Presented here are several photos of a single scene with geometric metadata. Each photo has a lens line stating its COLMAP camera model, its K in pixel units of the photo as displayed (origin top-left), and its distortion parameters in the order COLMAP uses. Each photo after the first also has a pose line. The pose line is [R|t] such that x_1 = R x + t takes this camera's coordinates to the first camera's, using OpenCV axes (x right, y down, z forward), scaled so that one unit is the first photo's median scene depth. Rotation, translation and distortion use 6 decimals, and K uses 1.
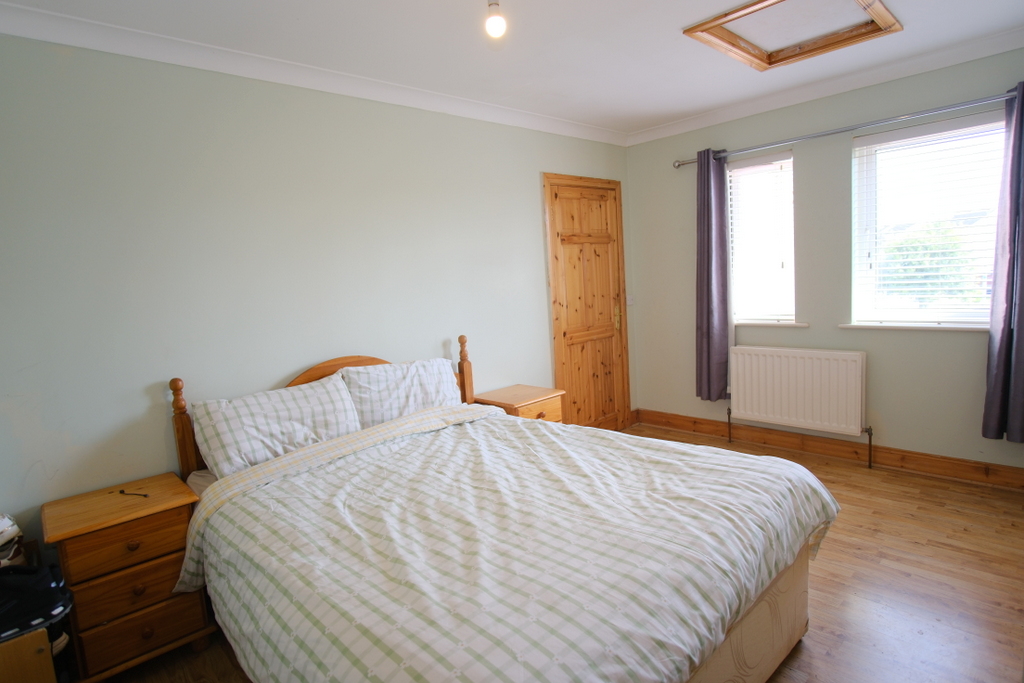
lens RADIAL K [[549.2, 0, 514.3], [0, 549.2, 338.7], [0, 0, 1]] dist [-0.018431, -0.001236]
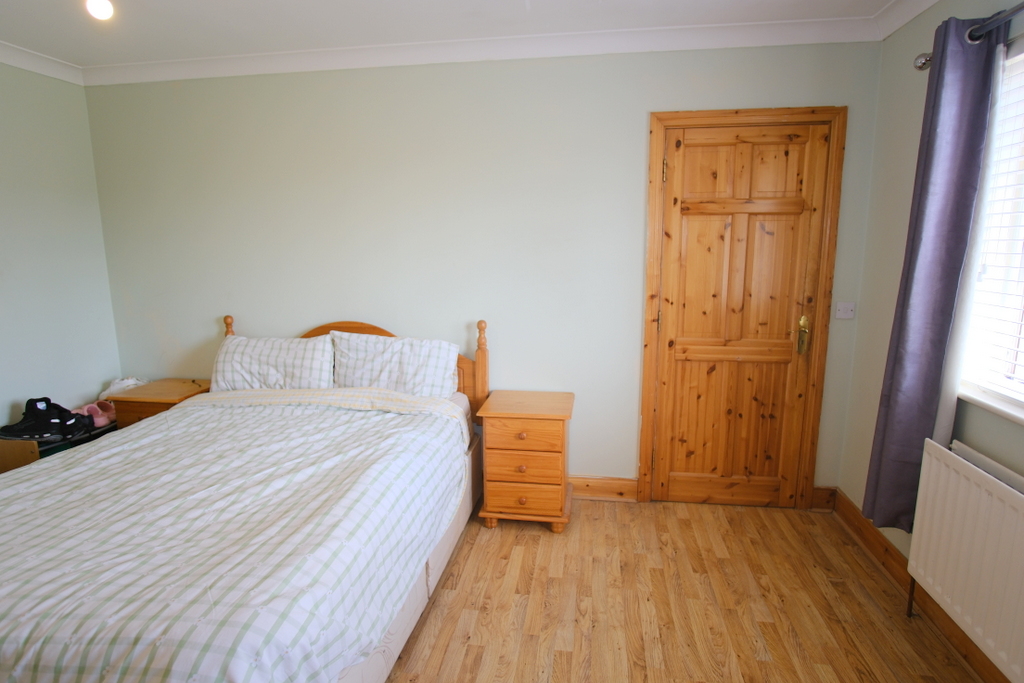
lens RADIAL K [[549.2, 0, 514.5], [0, 549.2, 347.3], [0, 0, 1]] dist [-0.018431, -0.001236]
pose [[0.620915, 0.199511, -0.758063, 0.536908], [-0.126545, 0.979896, 0.154244, -0.092943], [0.773596, 0.000157, 0.633679, 0.416481]]
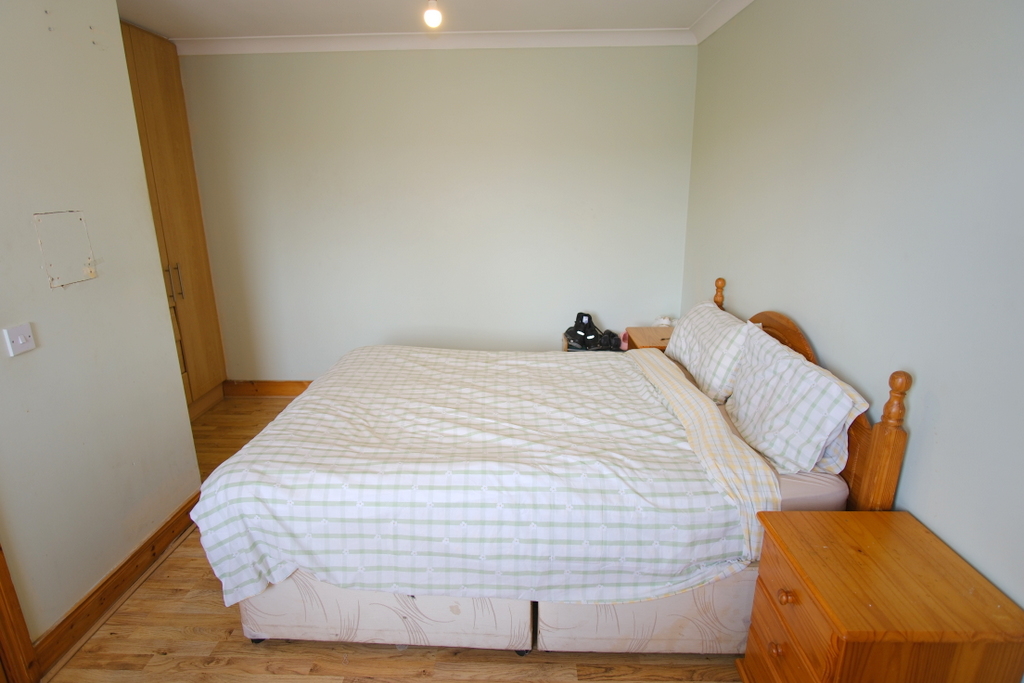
lens RADIAL K [[549.2, 0, 512.7], [0, 549.2, 341.6], [0, 0, 1]] dist [-0.018431, -0.001236]
pose [[-0.704190, 0.256510, -0.662057, 0.356077], [-0.037881, 0.917558, 0.395794, -0.168620], [0.709001, 0.303794, -0.636418, 0.922703]]
